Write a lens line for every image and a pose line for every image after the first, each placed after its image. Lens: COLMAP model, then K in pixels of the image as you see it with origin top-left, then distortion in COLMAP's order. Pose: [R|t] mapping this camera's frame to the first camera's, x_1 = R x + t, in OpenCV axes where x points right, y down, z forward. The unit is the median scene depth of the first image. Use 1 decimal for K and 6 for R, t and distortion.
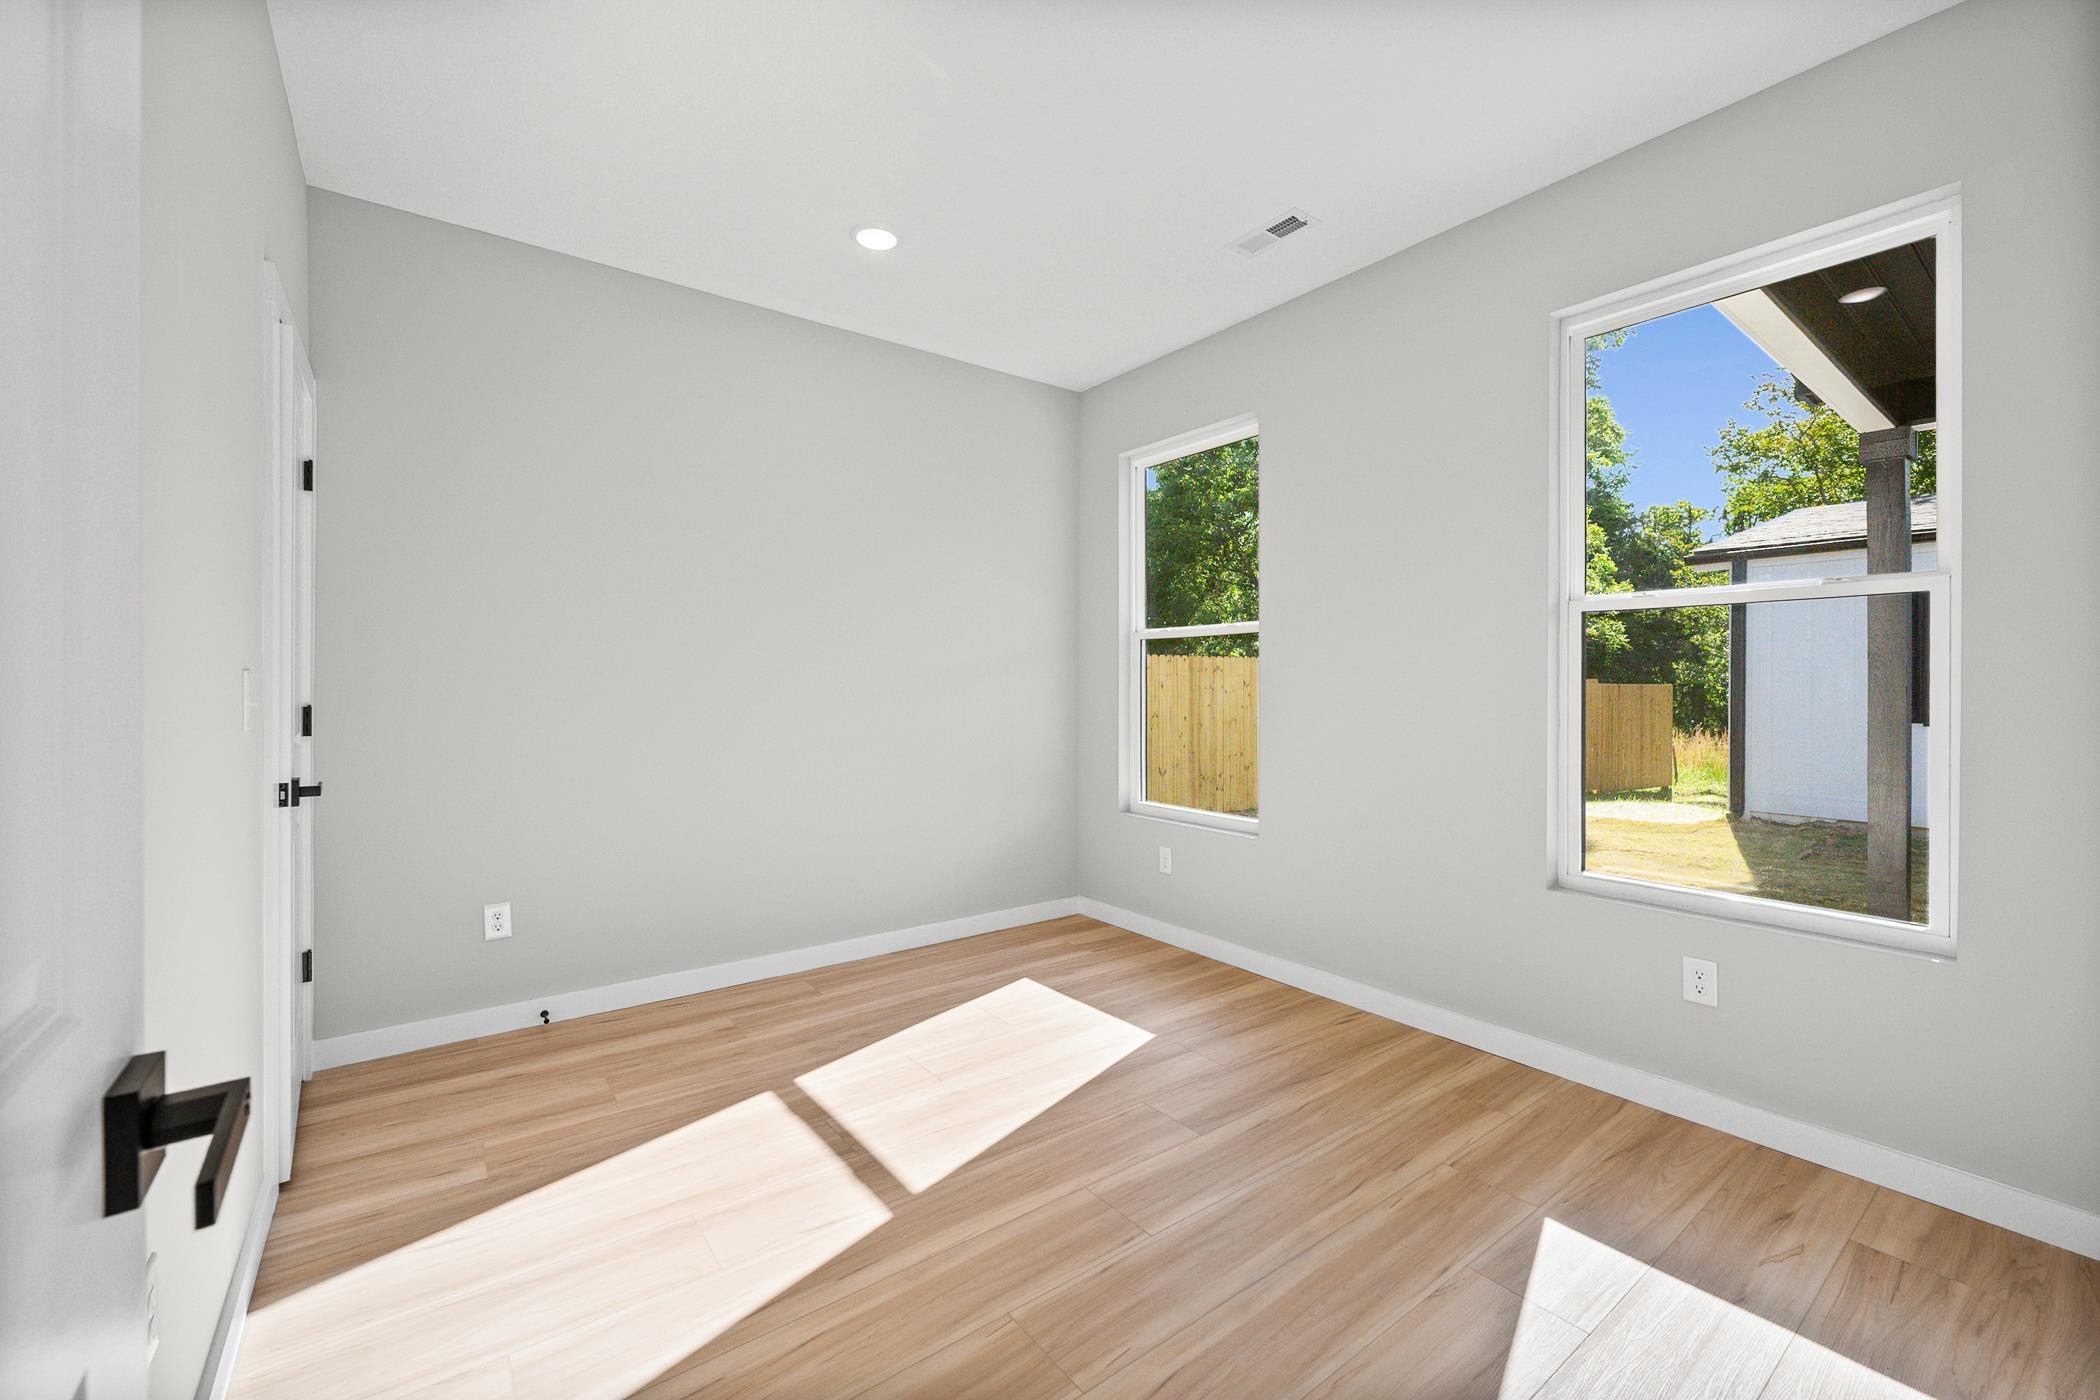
lens RADIAL K [[843.0, 0, 1044.0], [0, 843.0, 690.9], [0, 0, 1]] dist [0.009733, 0.000067]
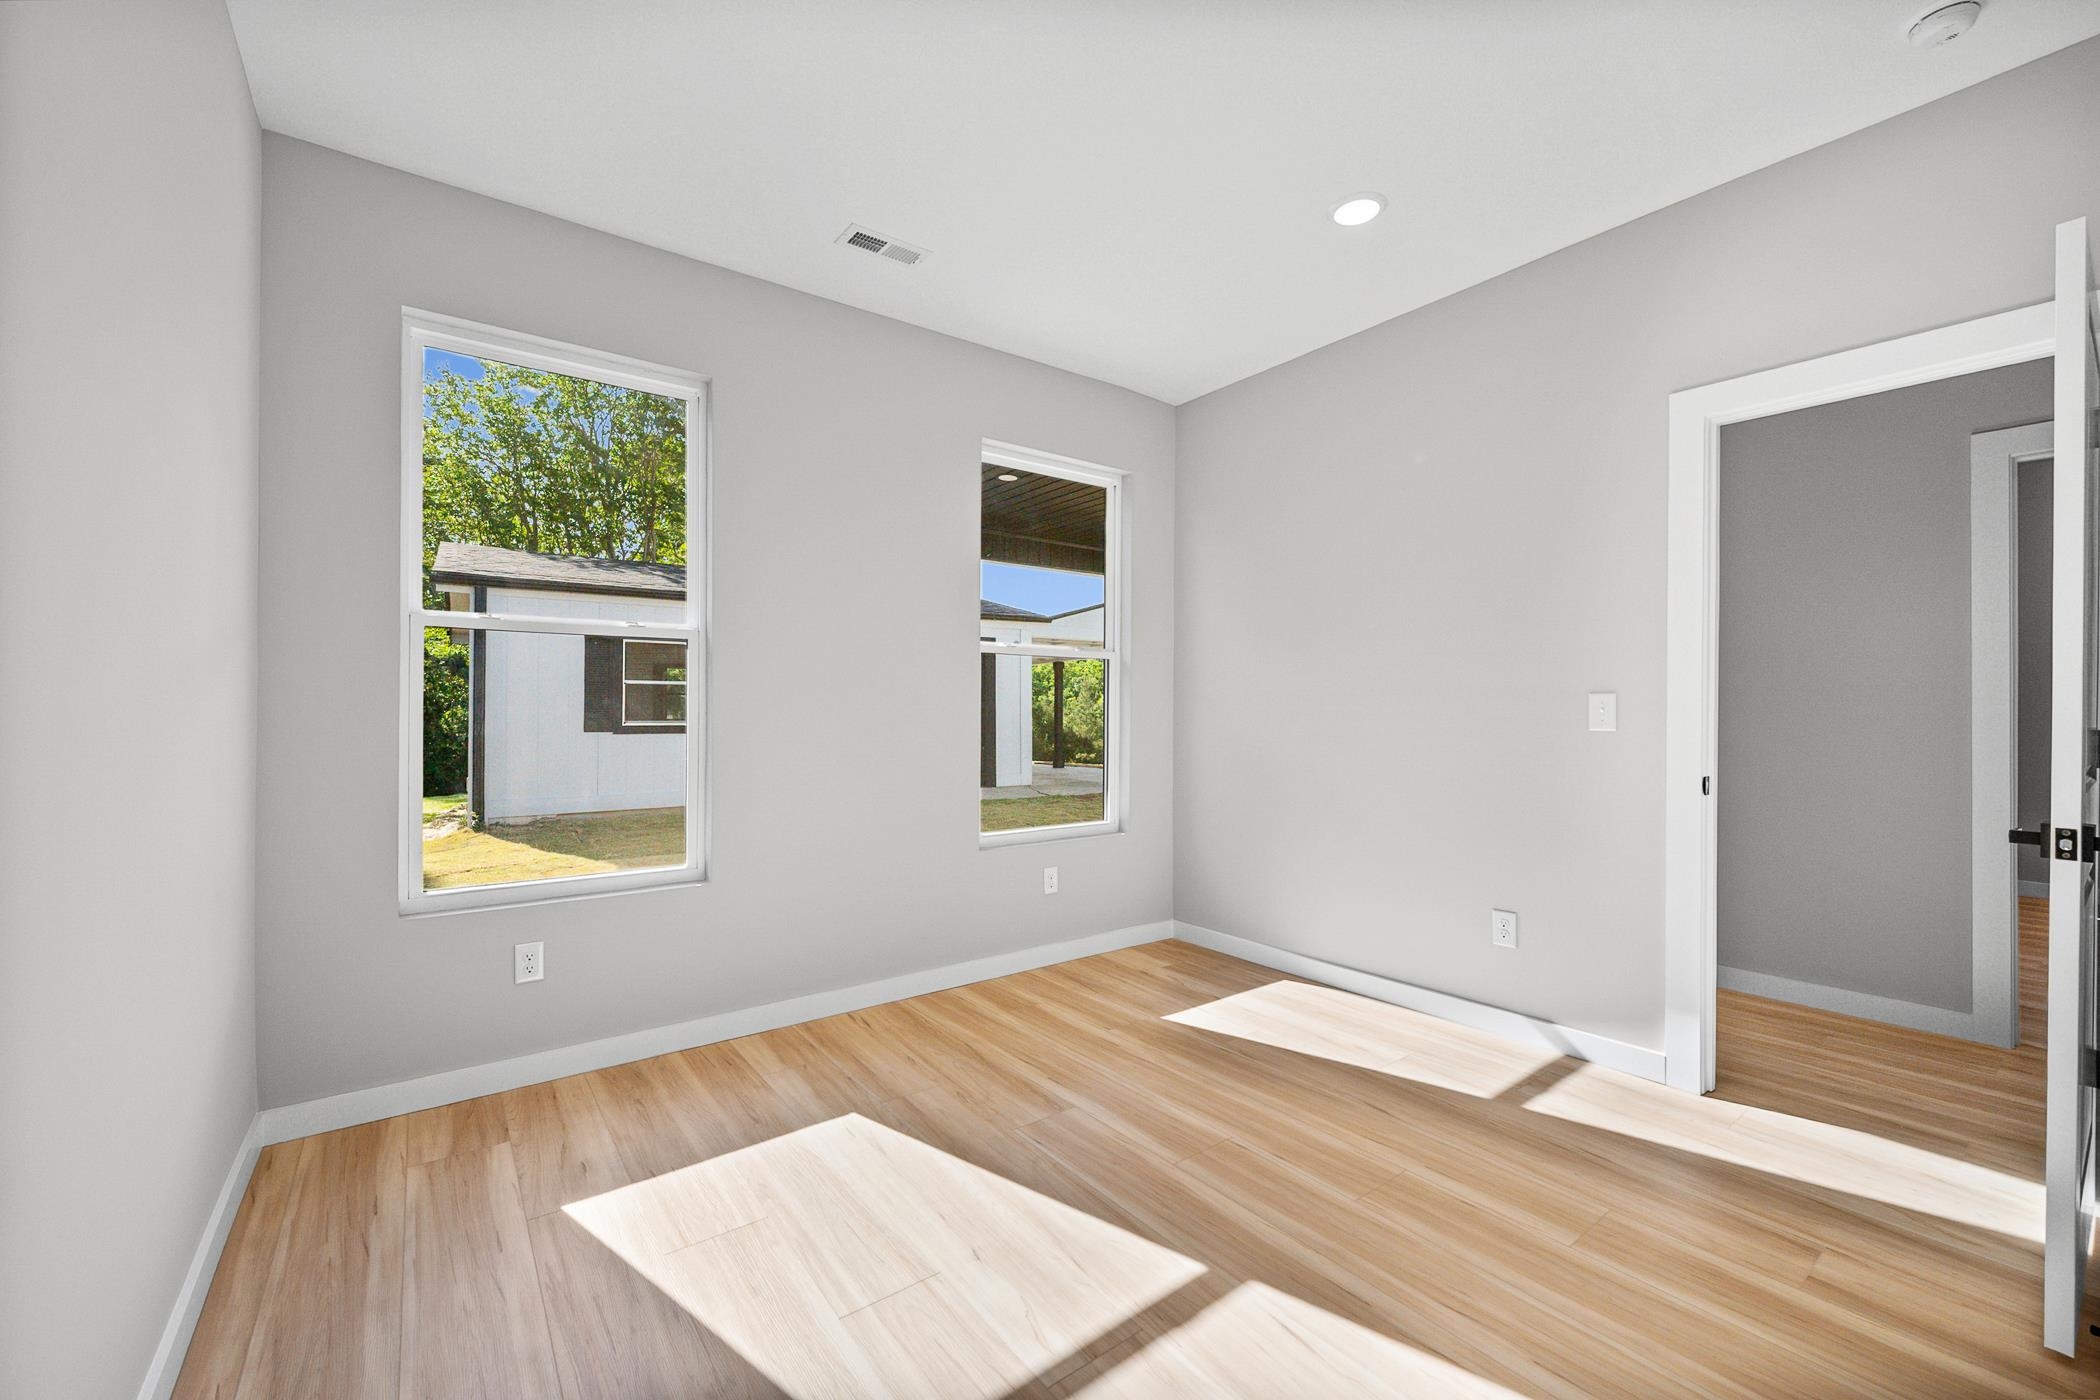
lens RADIAL K [[843.0, 0, 1047.1], [0, 843.0, 706.8], [0, 0, 1]] dist [0.009733, 0.000067]
pose [[0.006890, -0.000252, 0.999976, -0.743560], [0.004809, 0.999988, 0.000218, -0.000668], [-0.999965, 0.004807, 0.006891, 0.825385]]
